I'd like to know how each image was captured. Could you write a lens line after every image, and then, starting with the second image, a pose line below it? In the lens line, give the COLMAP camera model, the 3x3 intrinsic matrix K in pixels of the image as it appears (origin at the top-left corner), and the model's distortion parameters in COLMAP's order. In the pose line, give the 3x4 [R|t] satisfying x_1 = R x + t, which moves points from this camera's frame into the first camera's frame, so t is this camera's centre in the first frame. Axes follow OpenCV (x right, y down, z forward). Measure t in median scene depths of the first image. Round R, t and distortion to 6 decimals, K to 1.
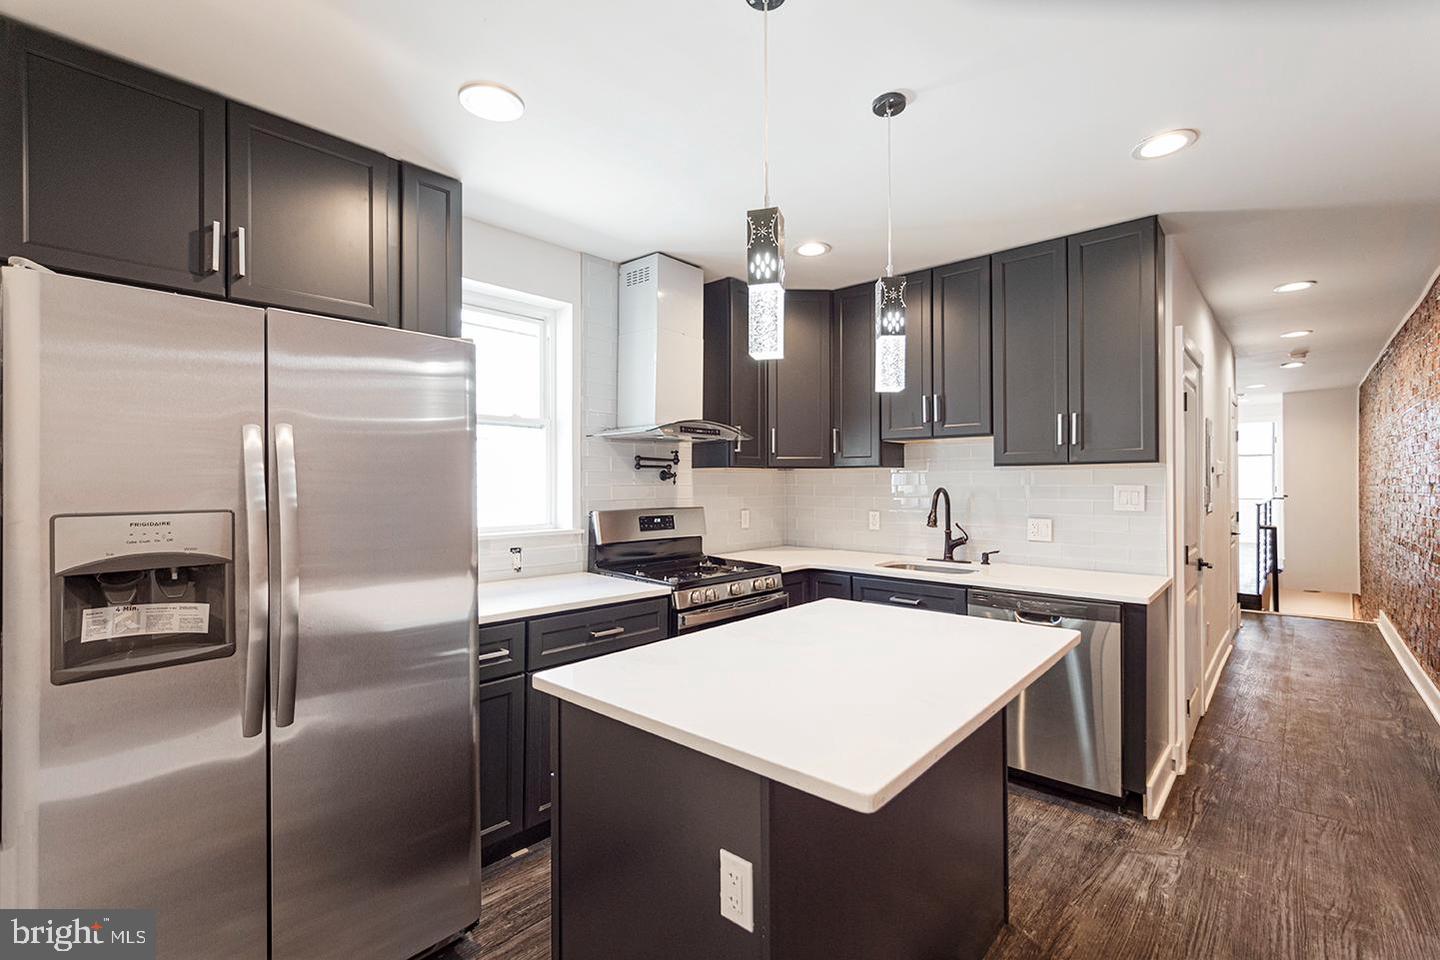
lens RADIAL K [[645.5, 0, 724.2], [0, 645.5, 480.1], [0, 0, 1]] dist [-0.002352, 0.001119]
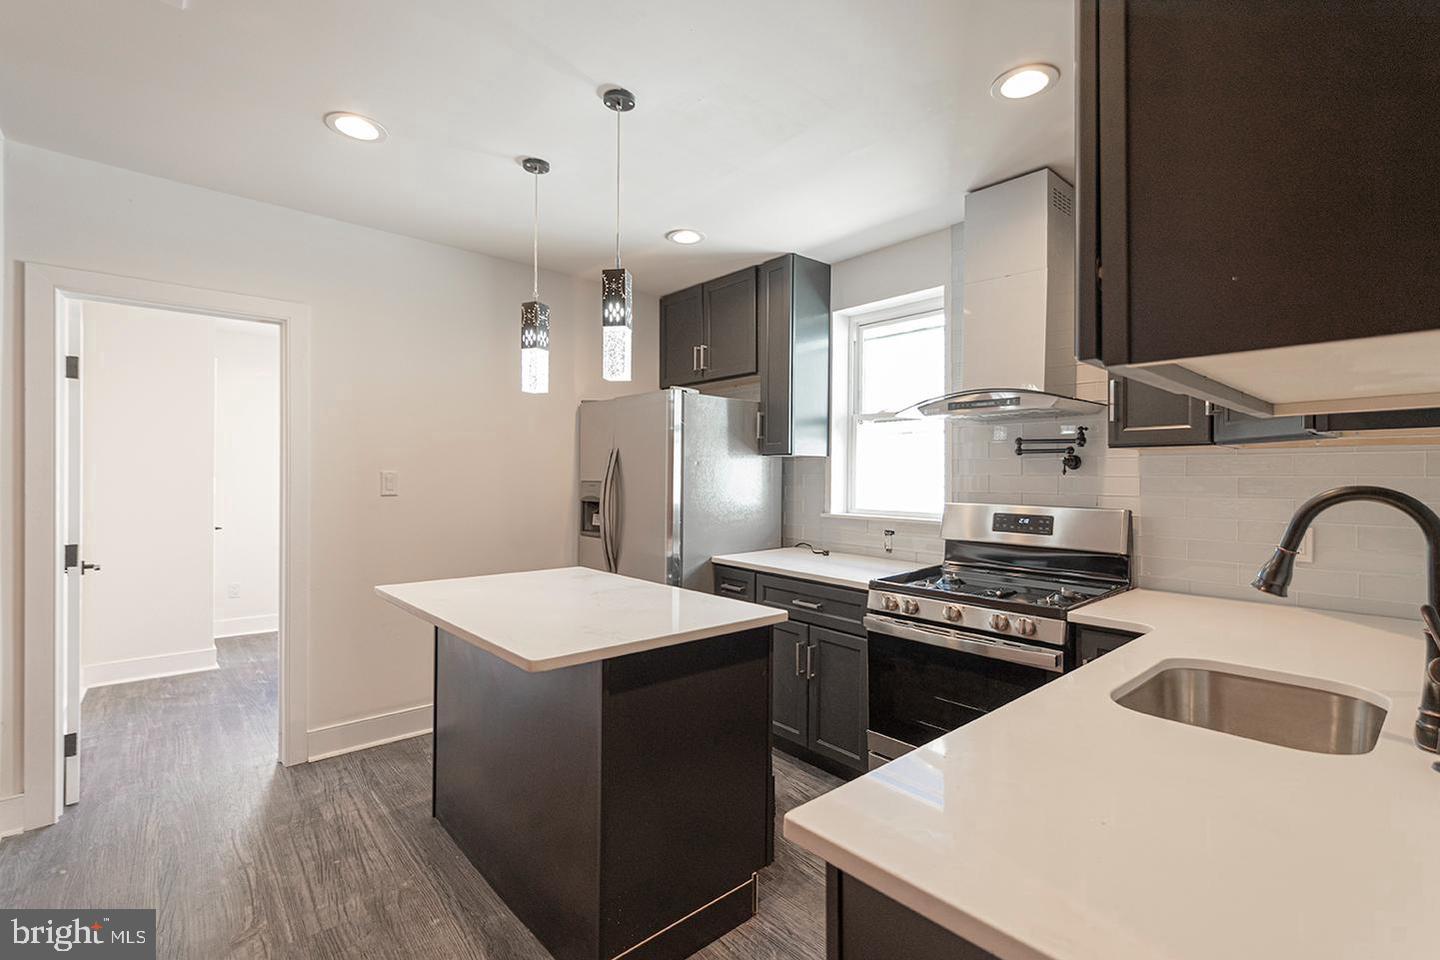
lens RADIAL K [[645.5, 0, 724.4], [0, 645.5, 480.4], [0, 0, 1]] dist [-0.002352, 0.001119]
pose [[-0.135952, 0.010015, -0.990665, 0.699458], [-0.001948, 0.999944, 0.010376, 0.006791], [0.990714, 0.003340, -0.135925, 0.744648]]
